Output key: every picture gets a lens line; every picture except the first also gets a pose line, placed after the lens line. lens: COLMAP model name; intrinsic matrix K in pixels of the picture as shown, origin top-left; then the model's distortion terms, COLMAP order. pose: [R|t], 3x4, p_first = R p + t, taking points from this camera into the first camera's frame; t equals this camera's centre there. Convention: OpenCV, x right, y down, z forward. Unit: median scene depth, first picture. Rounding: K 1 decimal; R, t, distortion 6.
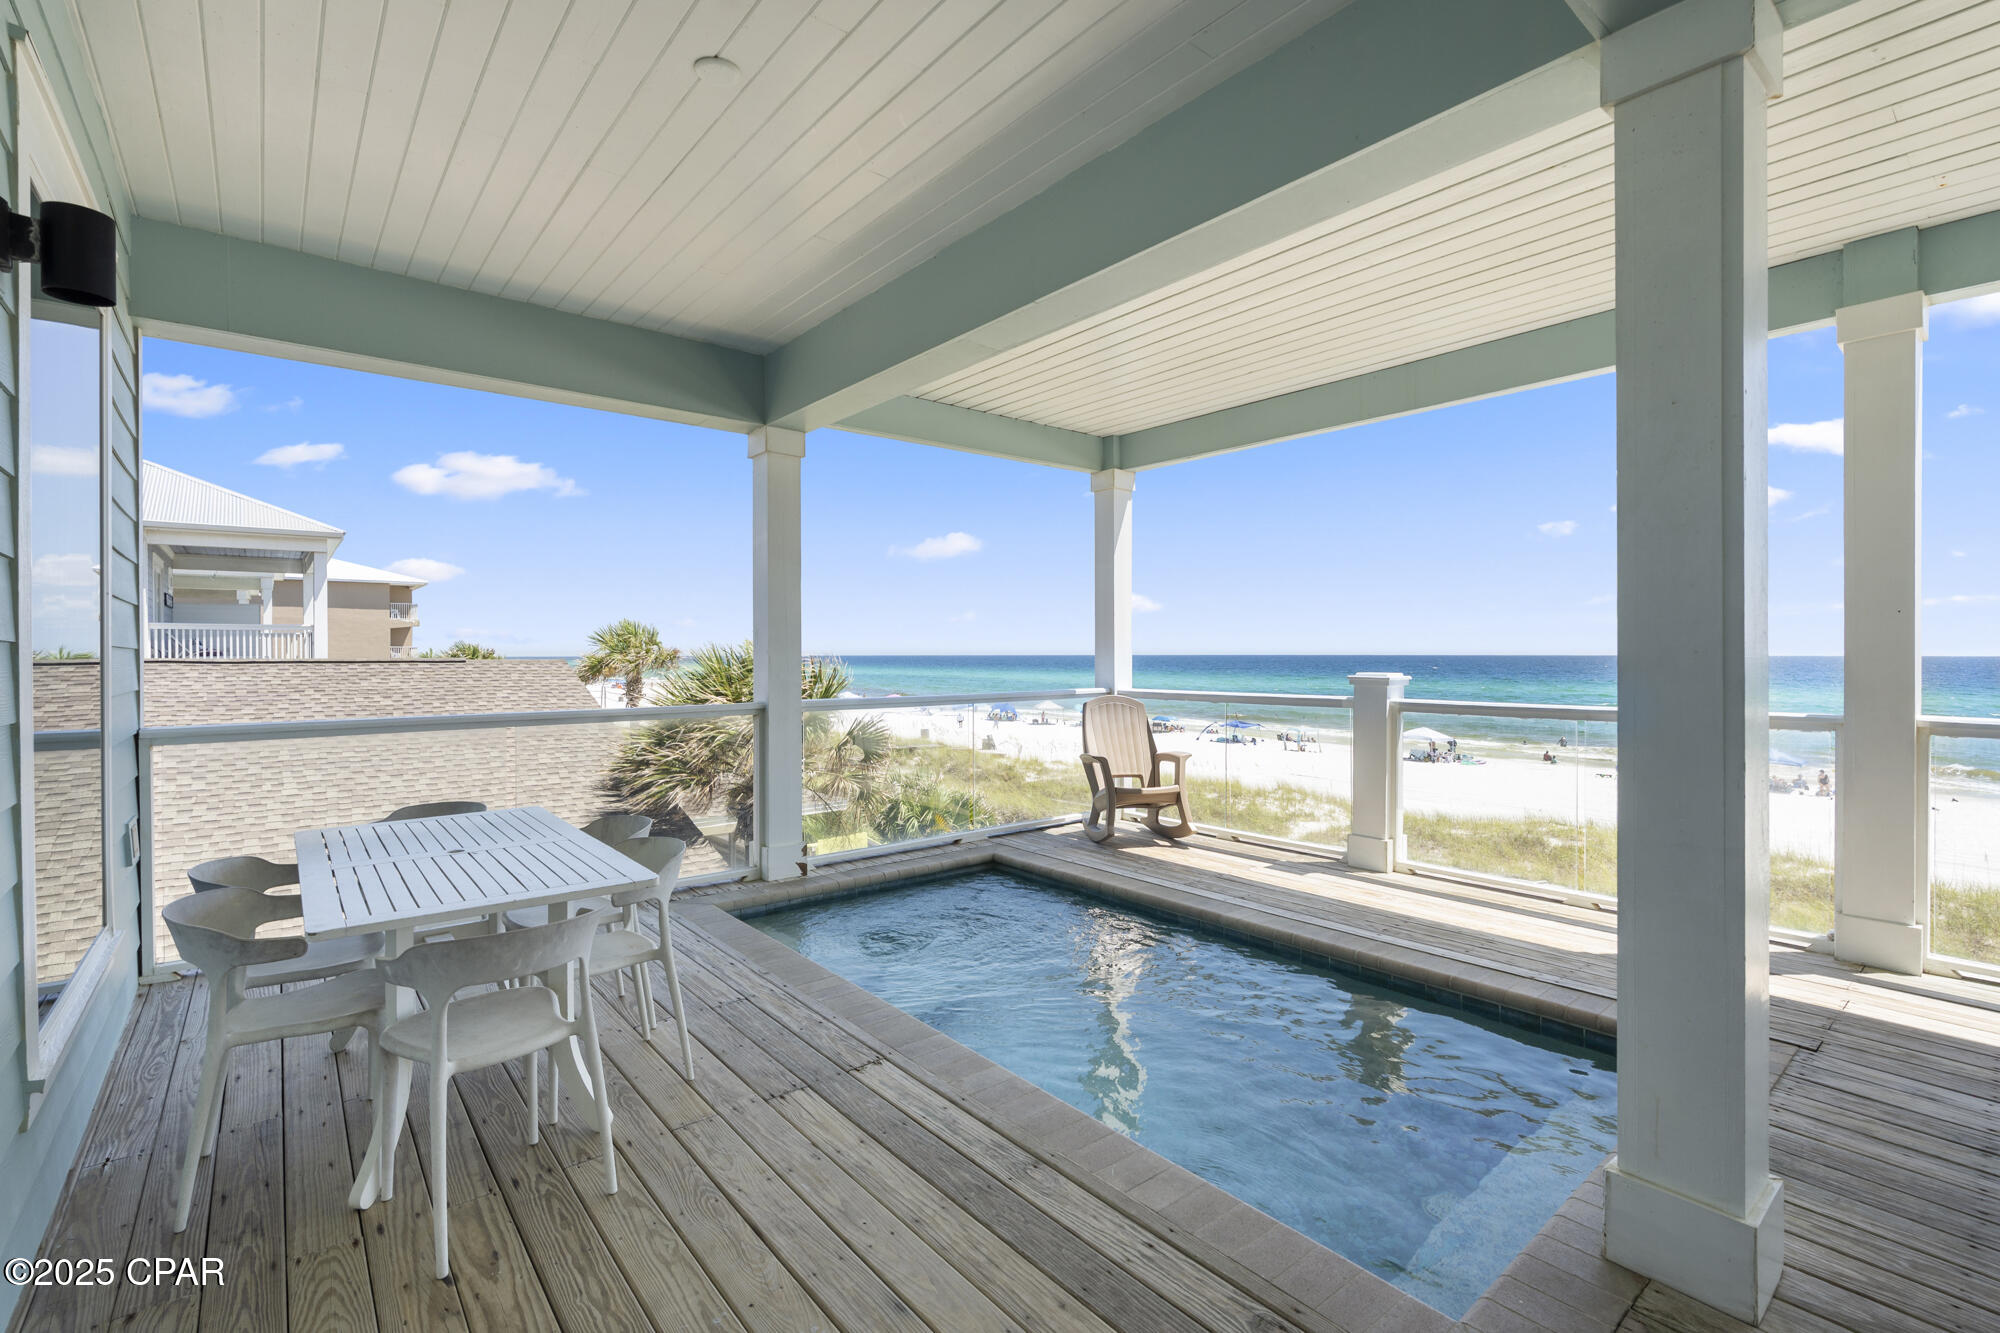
lens RADIAL K [[891.2, 0, 1005.8], [0, 891.2, 671.6], [0, 0, 1]] dist [-0.001547, 0.001650]
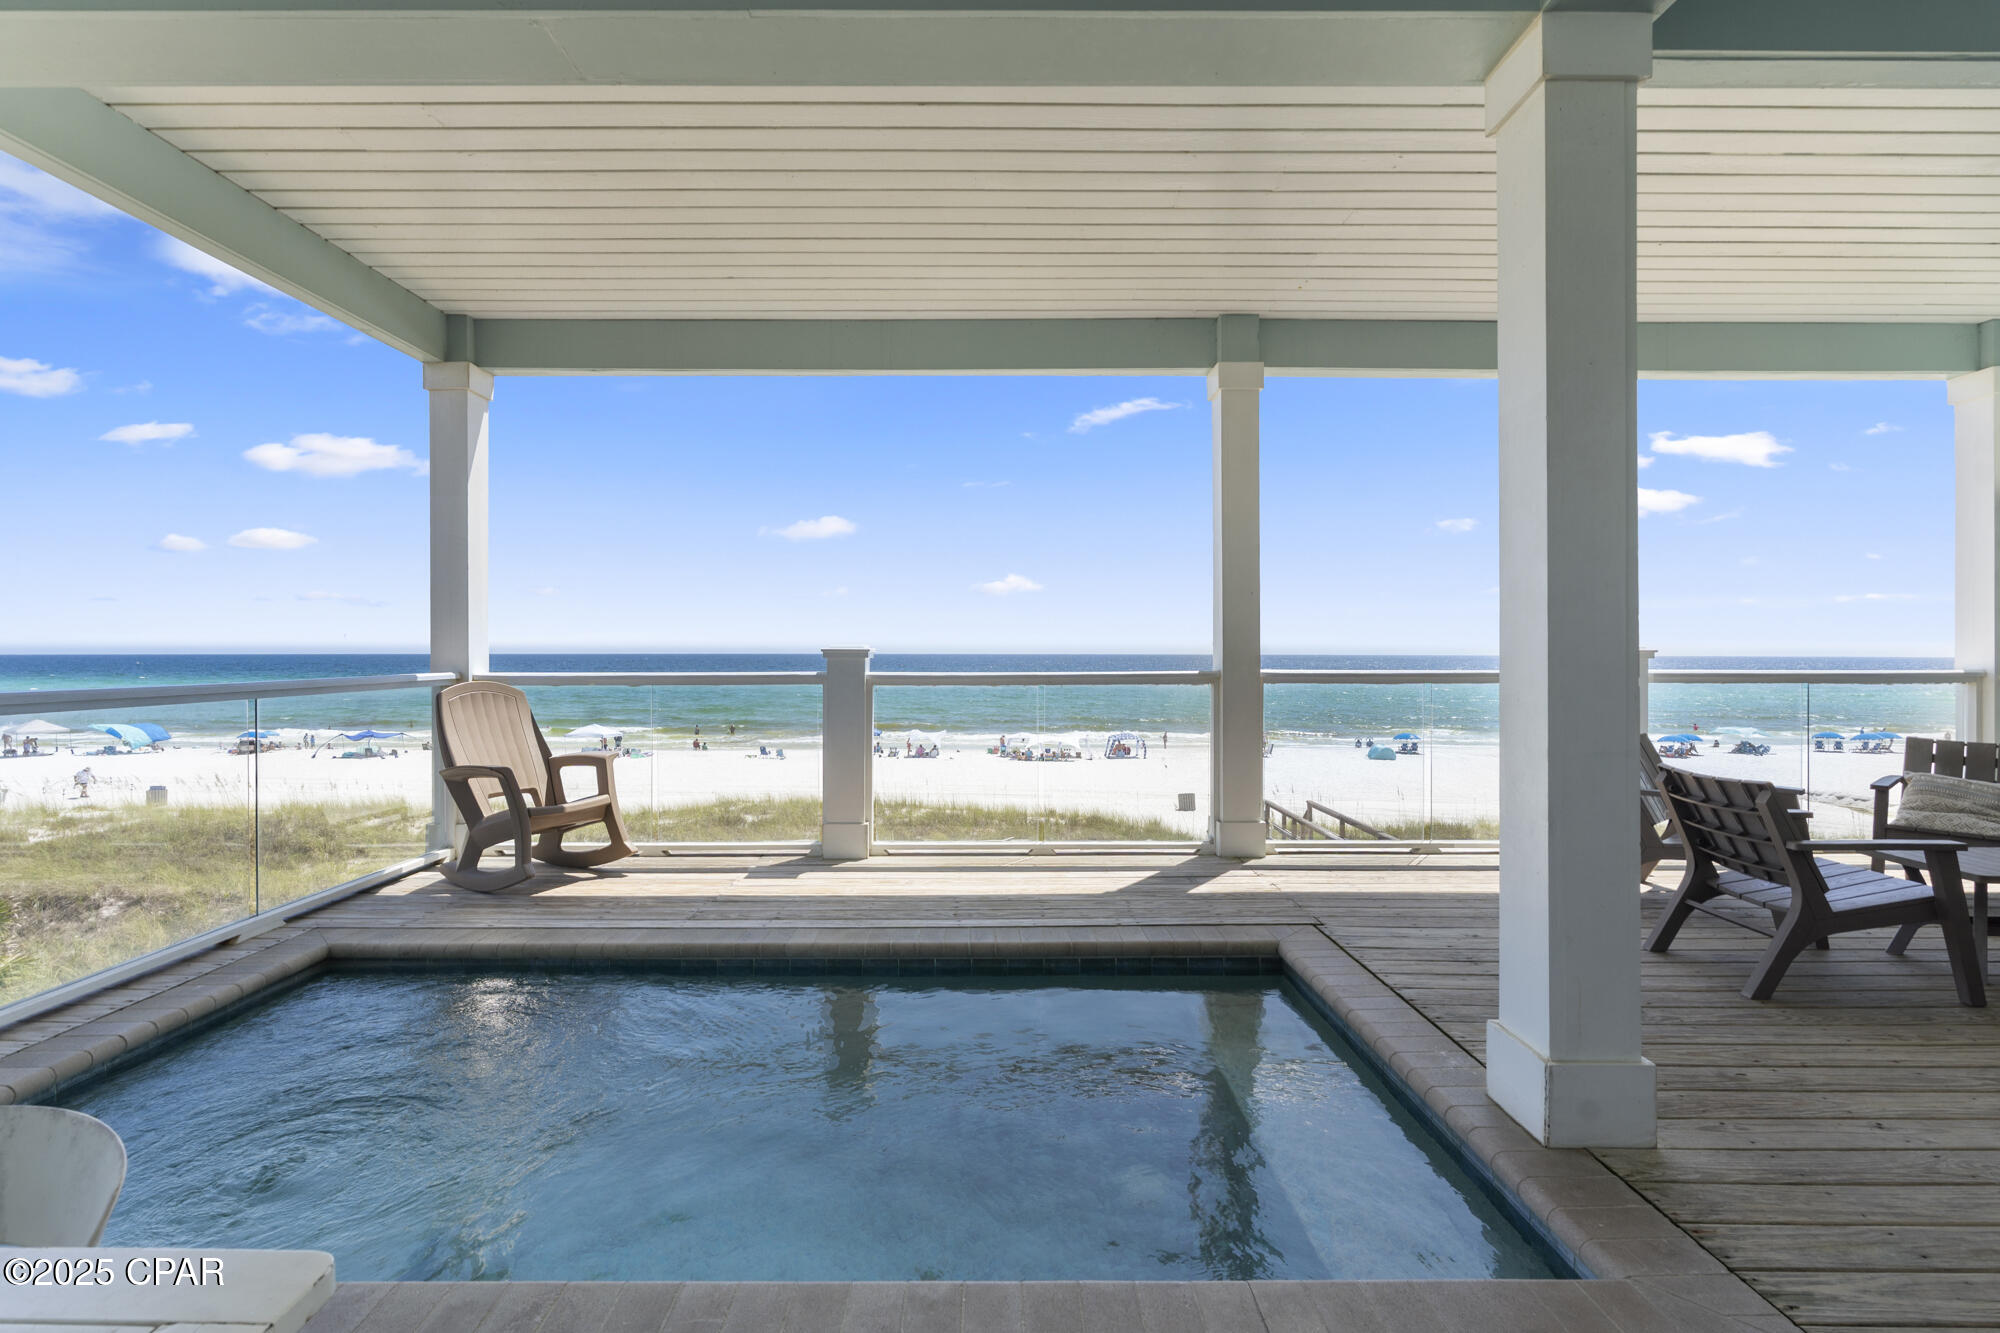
lens RADIAL K [[891.2, 0, 998.9], [0, 891.2, 663.0], [0, 0, 1]] dist [-0.001547, 0.001650]
pose [[0.637483, -0.009828, 0.770402, -0.171862], [0.015395, 0.999881, 0.000017, 0.019255], [-0.770311, 0.011849, 0.637558, 0.246028]]
